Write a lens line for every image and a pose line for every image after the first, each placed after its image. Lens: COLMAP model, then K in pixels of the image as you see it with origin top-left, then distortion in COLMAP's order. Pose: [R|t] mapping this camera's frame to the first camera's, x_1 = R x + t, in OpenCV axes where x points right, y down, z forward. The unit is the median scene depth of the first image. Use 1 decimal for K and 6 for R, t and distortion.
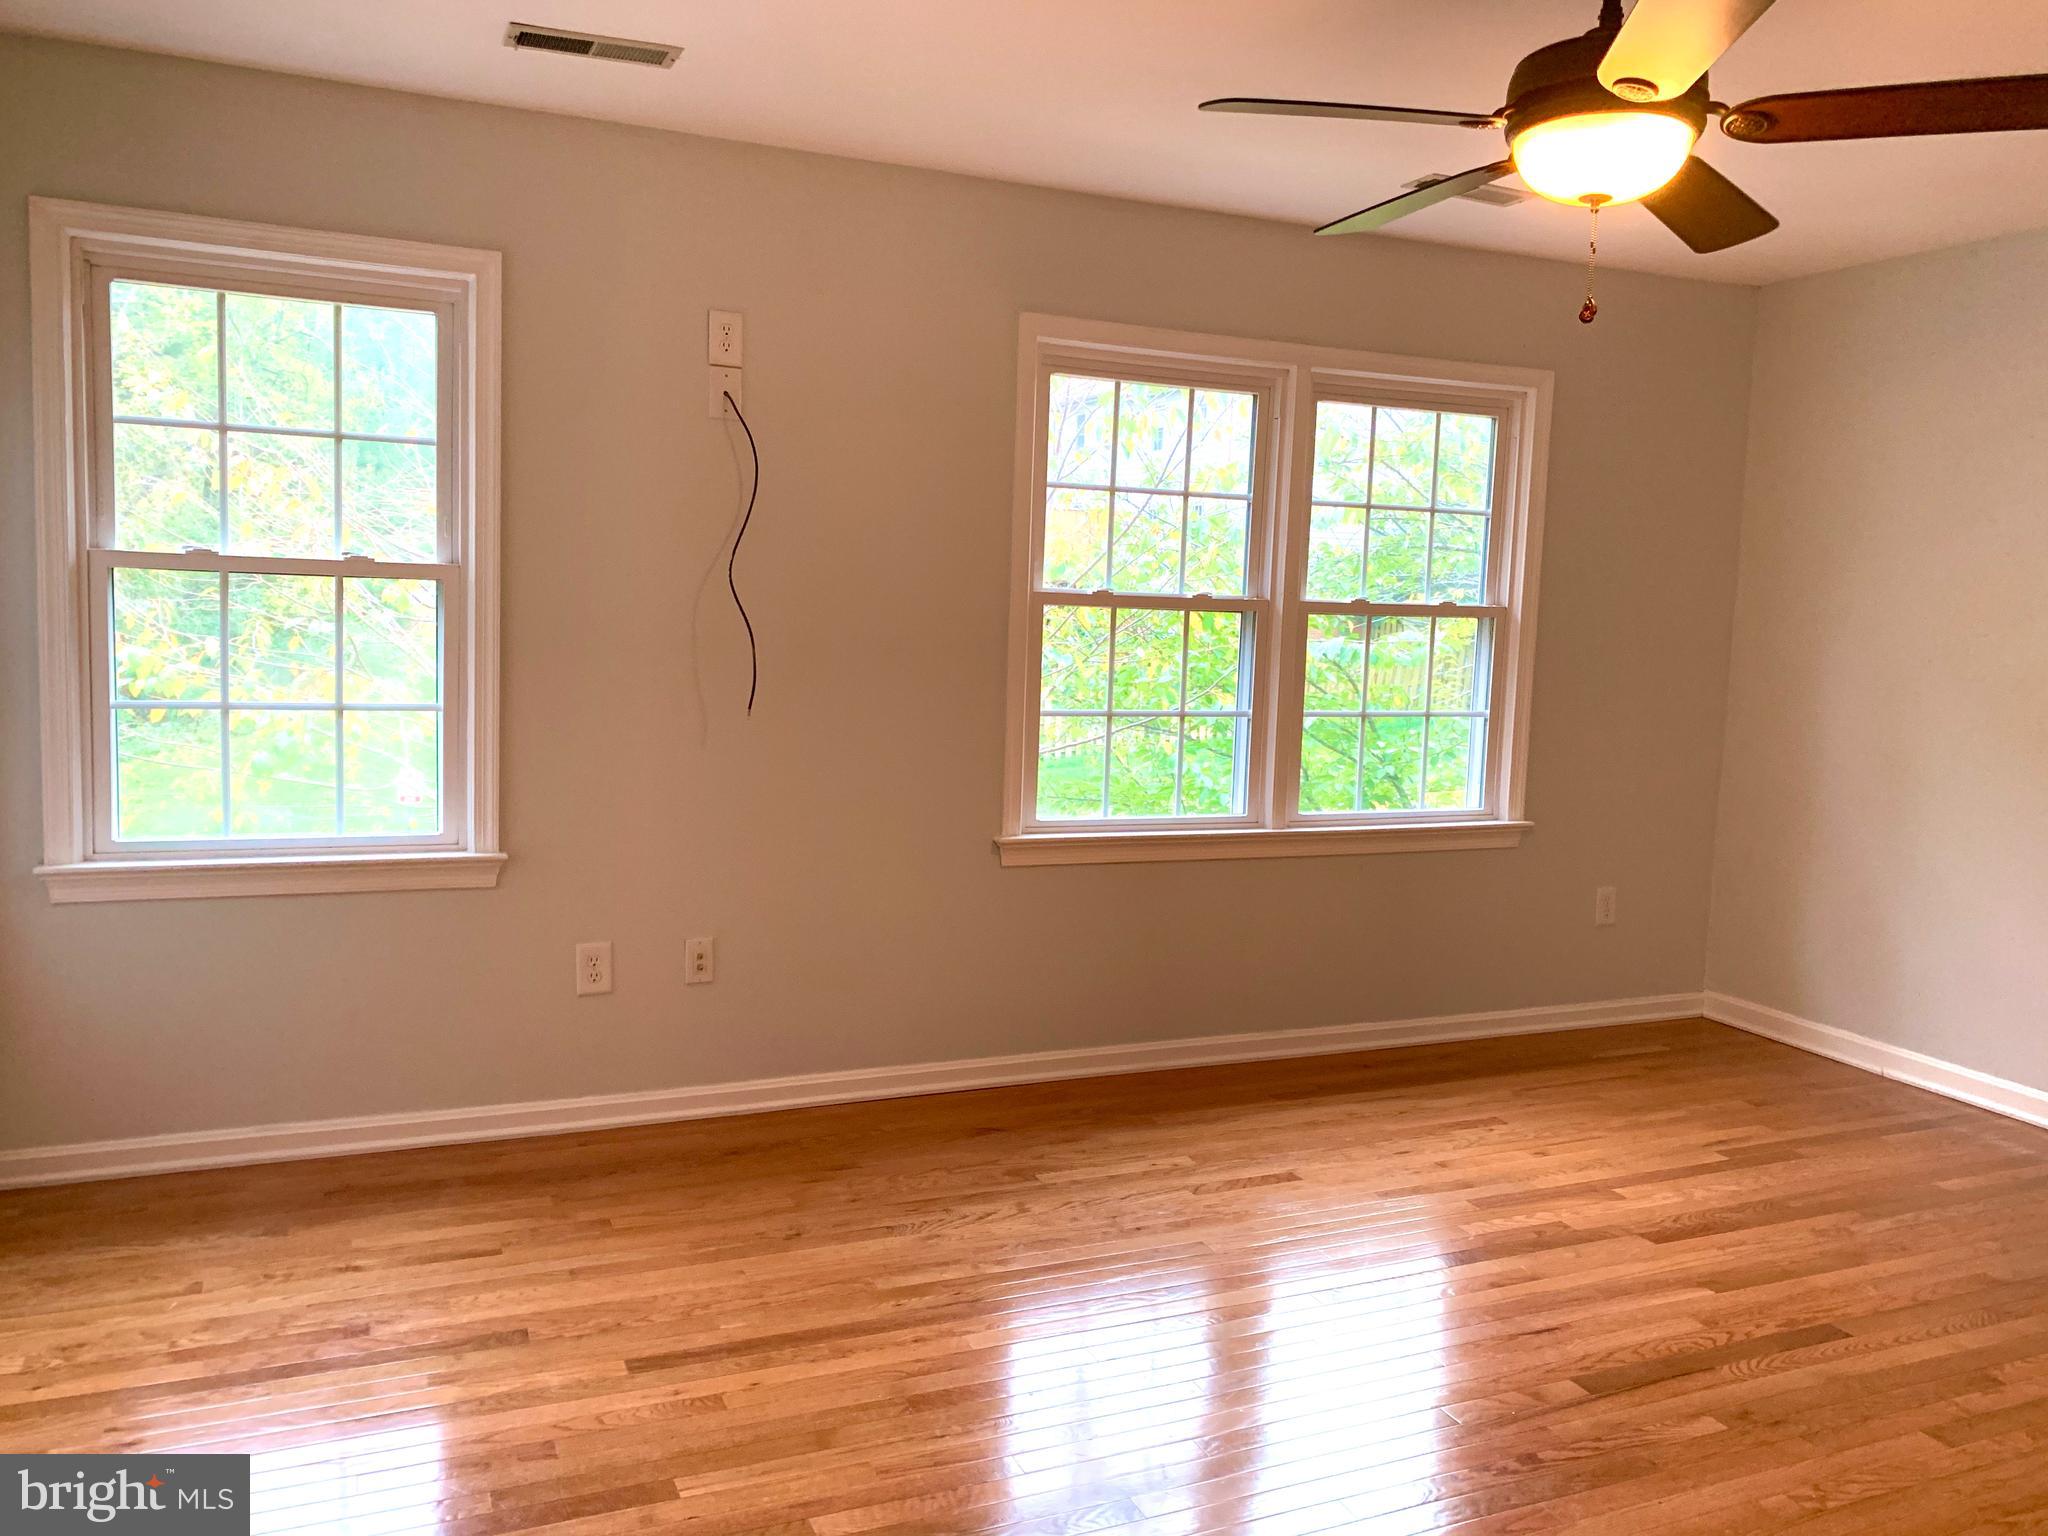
lens RADIAL K [[1554.0, 0, 1017.5], [0, 1554.0, 751.8], [0, 0, 1]] dist [0.070030, -0.108595]
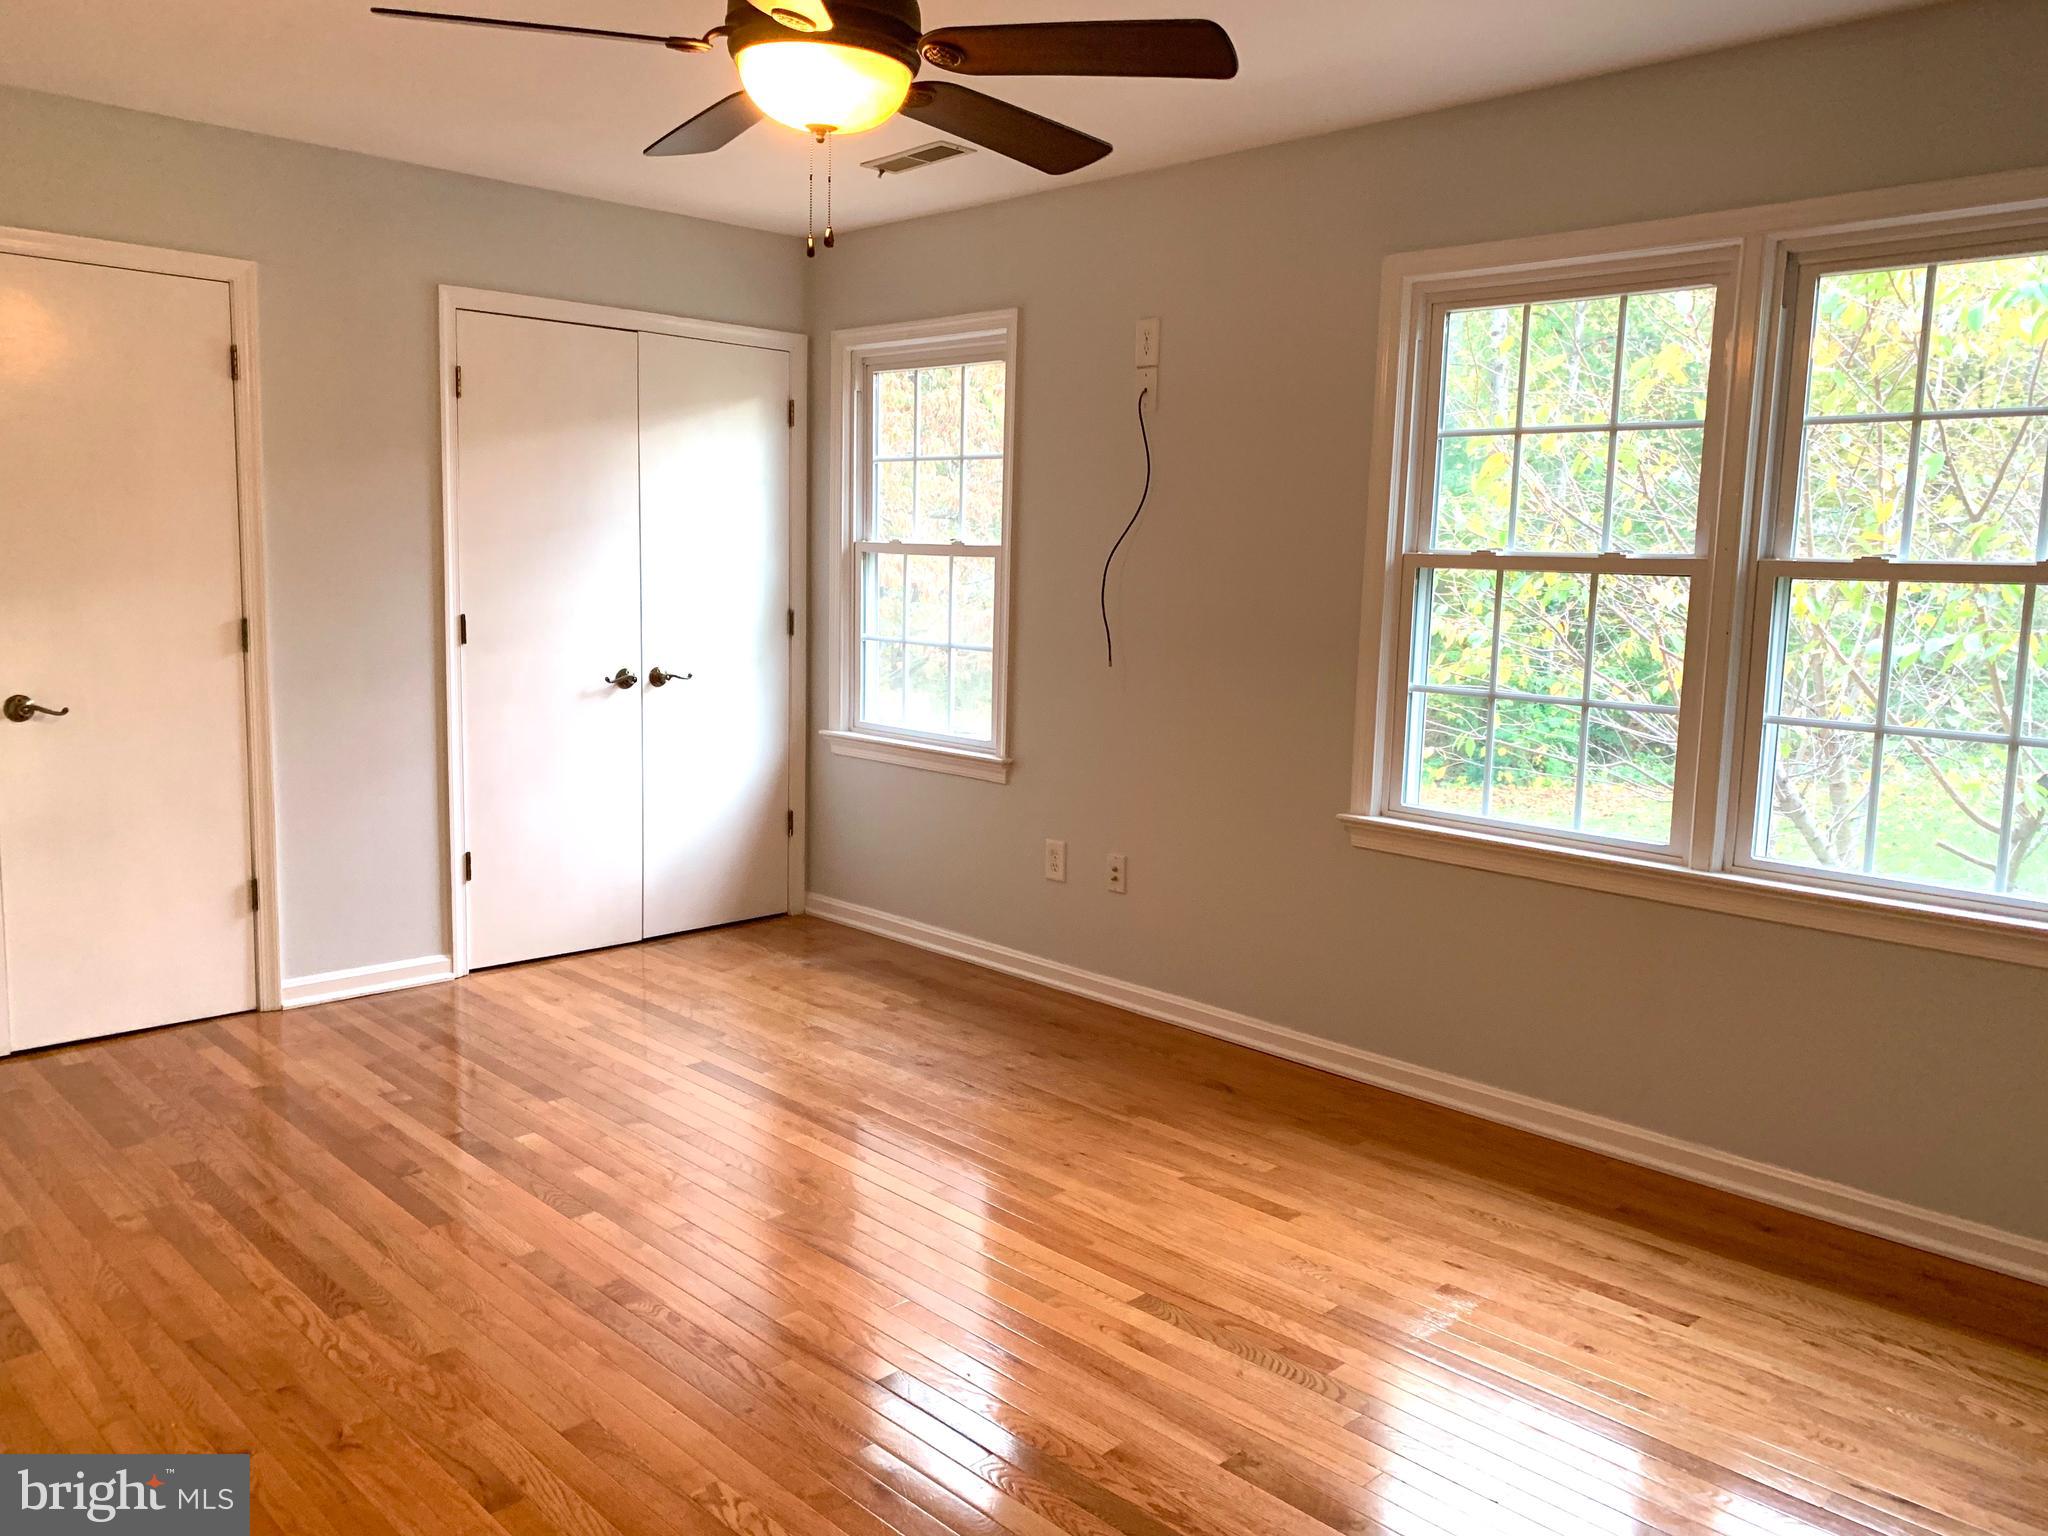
lens RADIAL K [[1554.0, 0, 1017.5], [0, 1554.0, 751.8], [0, 0, 1]] dist [0.070030, -0.108595]
pose [[0.357823, 0.090199, -0.929423, 0.833126], [-0.104581, 0.992933, 0.056099, -0.015593], [0.927915, 0.077126, 0.364727, 0.479846]]
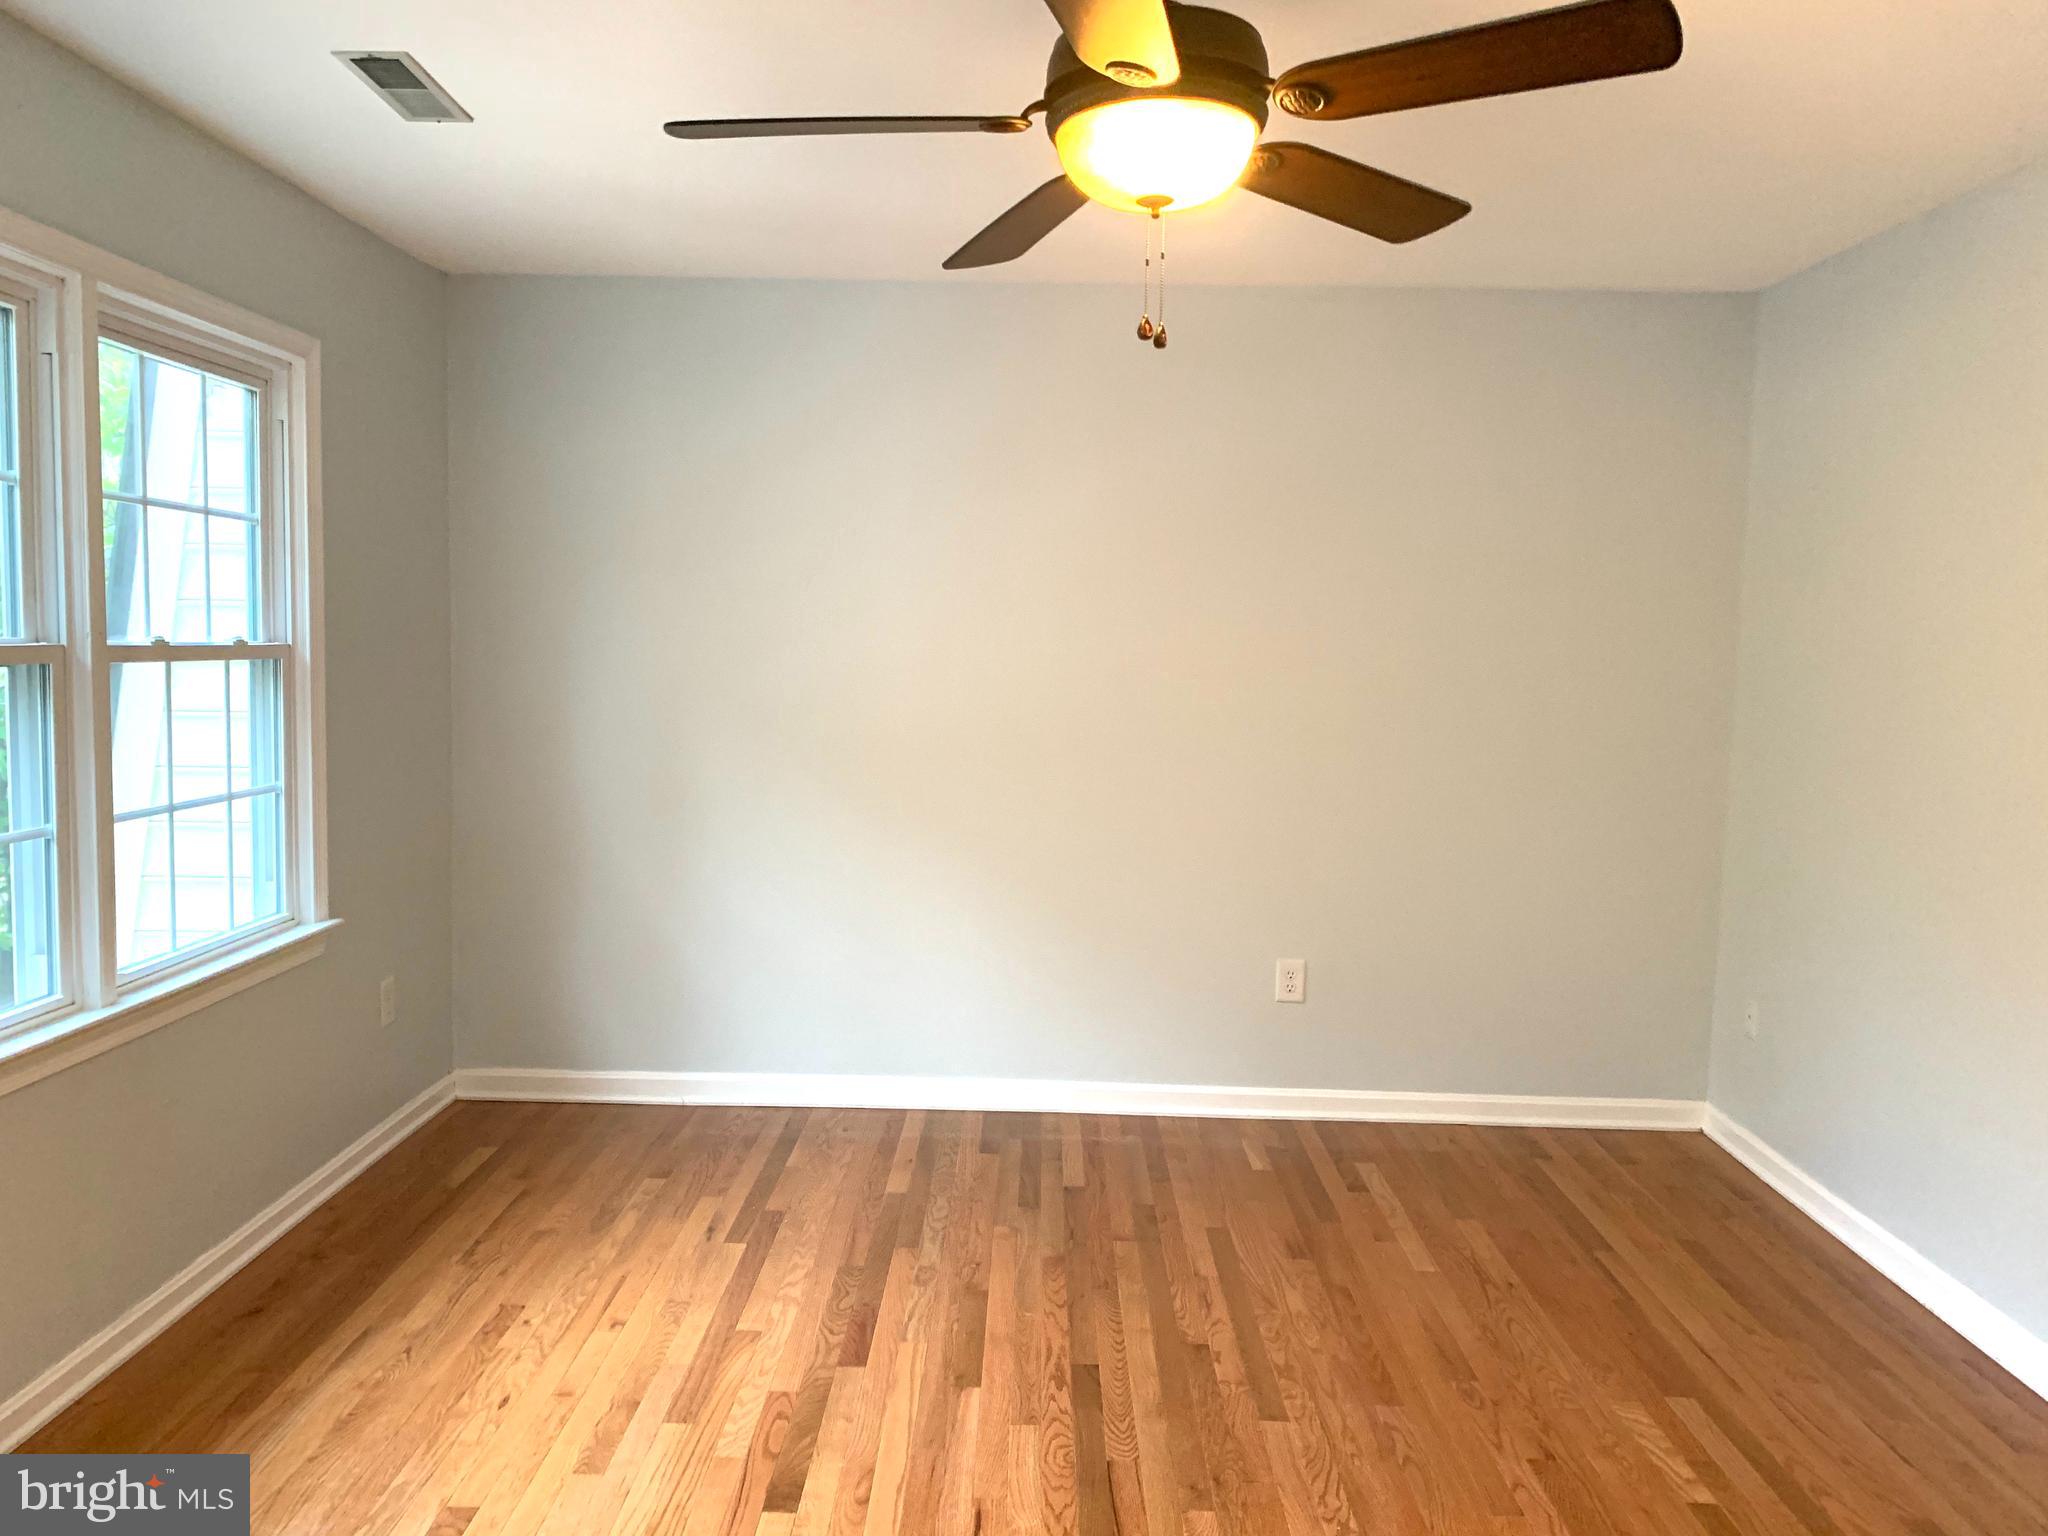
lens RADIAL K [[1565.9, 0, 1001.2], [0, 1565.9, 758.2], [0, 0, 1]] dist [-0.009038, -0.002304]
pose [[0.416971, -0.095040, 0.903937, -0.276988], [0.088687, 0.994027, 0.063603, -0.066319], [-0.904583, 0.053647, 0.422909, 0.447946]]
